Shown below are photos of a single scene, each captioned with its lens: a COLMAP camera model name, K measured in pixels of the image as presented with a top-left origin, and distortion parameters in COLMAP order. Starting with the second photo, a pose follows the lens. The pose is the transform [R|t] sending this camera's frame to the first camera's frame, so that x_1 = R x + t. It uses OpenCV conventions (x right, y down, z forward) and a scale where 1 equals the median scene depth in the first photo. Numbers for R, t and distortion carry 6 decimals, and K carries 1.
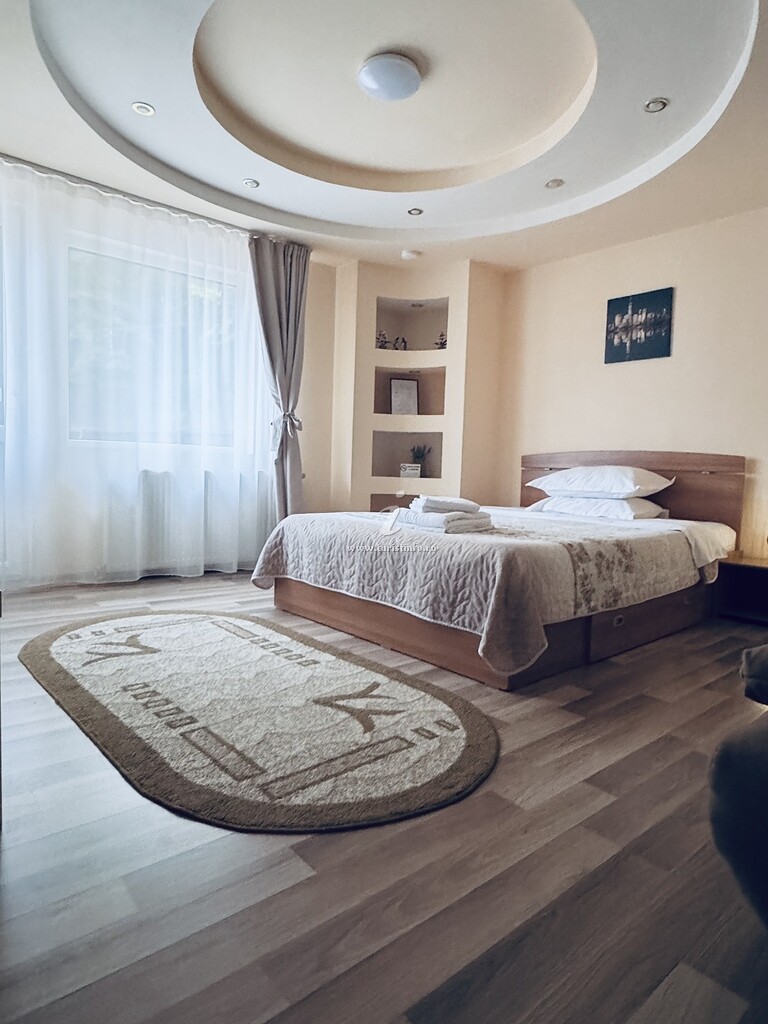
lens RADIAL K [[615.2, 0, 382.4], [0, 615.2, 481.1], [0, 0, 1]] dist [0.000950, 0.000740]
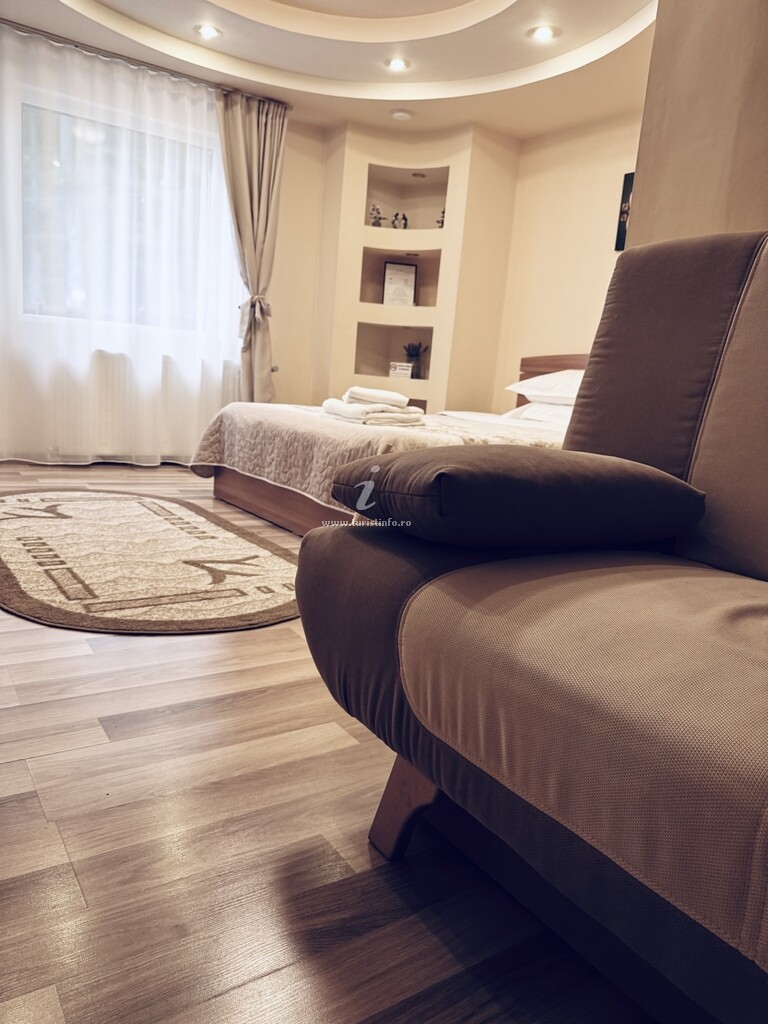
lens RADIAL K [[725.8, 0, 384.0], [0, 725.8, 512.0], [0, 0, 1]] dist [0.049573, -0.135635]
pose [[0.993167, 0.067844, -0.094957, 0.283669], [-0.052251, 0.986055, 0.158004, 0.043424], [0.104353, -0.151962, 0.982862, -0.160900]]
